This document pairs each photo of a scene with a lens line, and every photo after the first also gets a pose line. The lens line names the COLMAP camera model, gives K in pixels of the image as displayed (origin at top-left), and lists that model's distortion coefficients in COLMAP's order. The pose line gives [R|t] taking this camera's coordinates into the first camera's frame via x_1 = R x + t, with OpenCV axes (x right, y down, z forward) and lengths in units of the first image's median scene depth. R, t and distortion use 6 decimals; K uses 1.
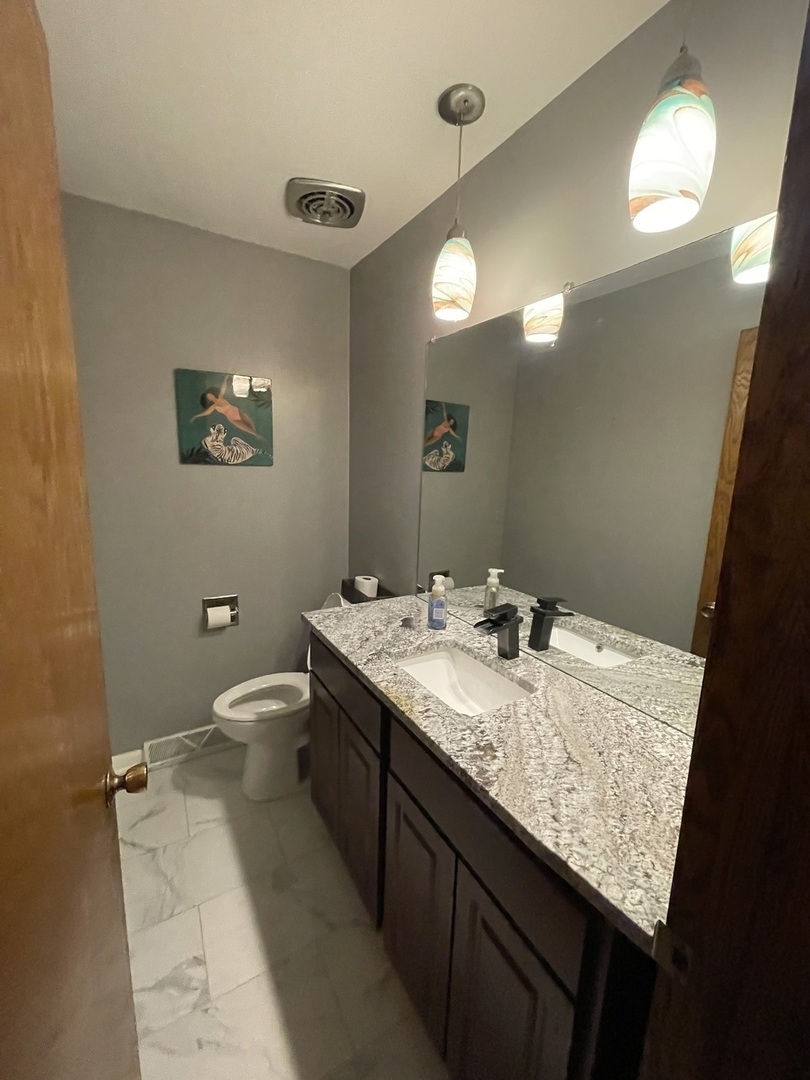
lens RADIAL K [[432.7, 0, 400.8], [0, 432.7, 540.5], [0, 0, 1]] dist [-0.003174, 0.001031]
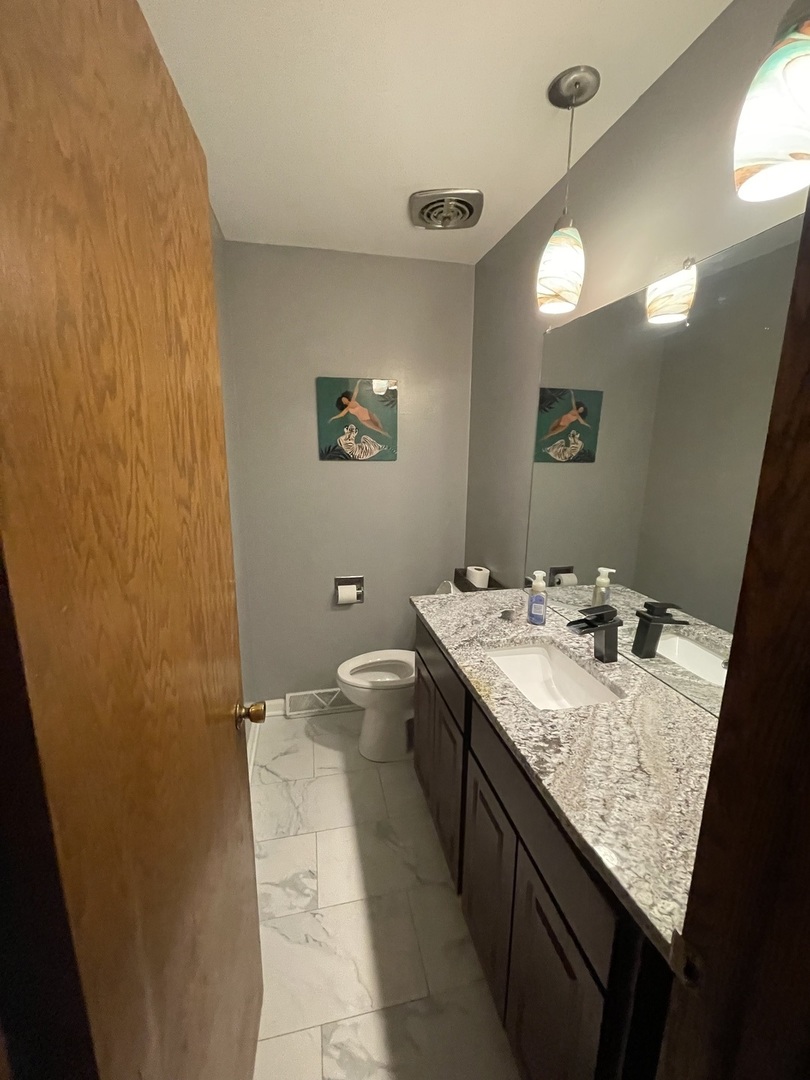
lens RADIAL K [[432.7, 0, 403.1], [0, 432.7, 540.7], [0, 0, 1]] dist [-0.003174, 0.001031]
pose [[0.949580, 0.043758, -0.310456, 0.102066], [-0.035049, 0.998821, 0.033579, -0.012459], [0.311559, -0.021005, 0.949995, -0.048763]]
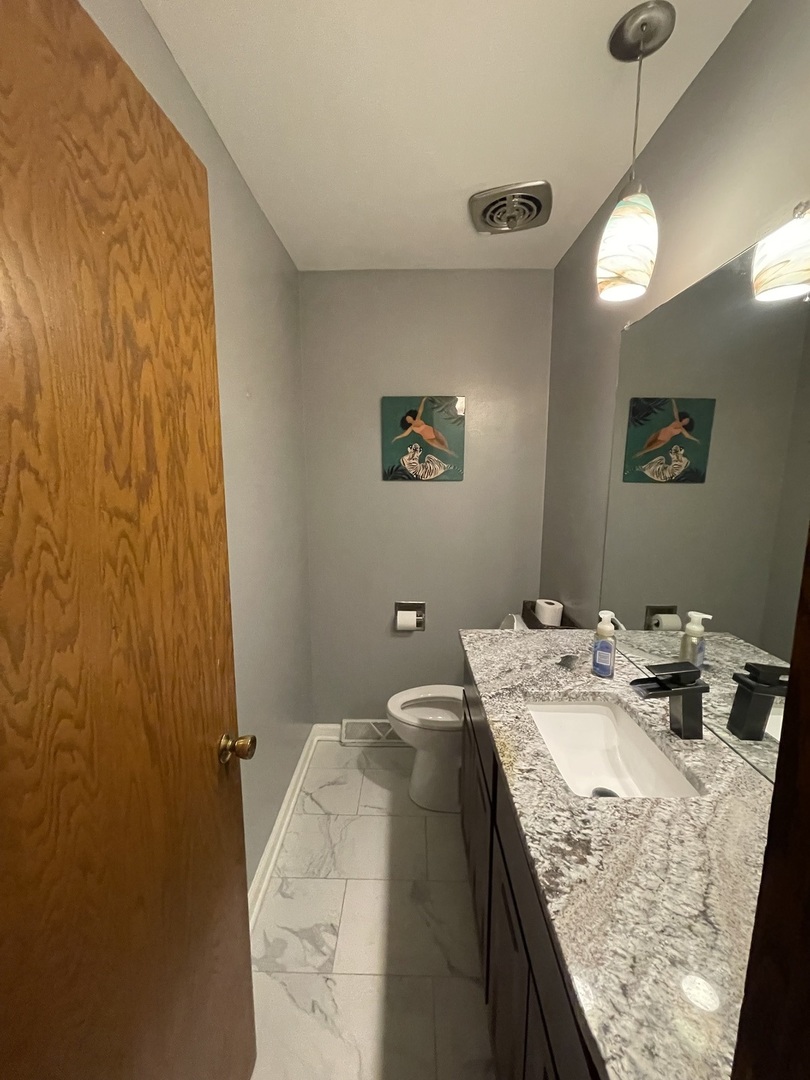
lens RADIAL K [[432.7, 0, 403.9], [0, 432.7, 540.7], [0, 0, 1]] dist [-0.003174, 0.001031]
pose [[0.850575, 0.053524, -0.523122, 0.195834], [-0.068447, 0.997612, -0.009219, -0.019512], [0.521380, 0.043648, 0.852208, 0.103845]]
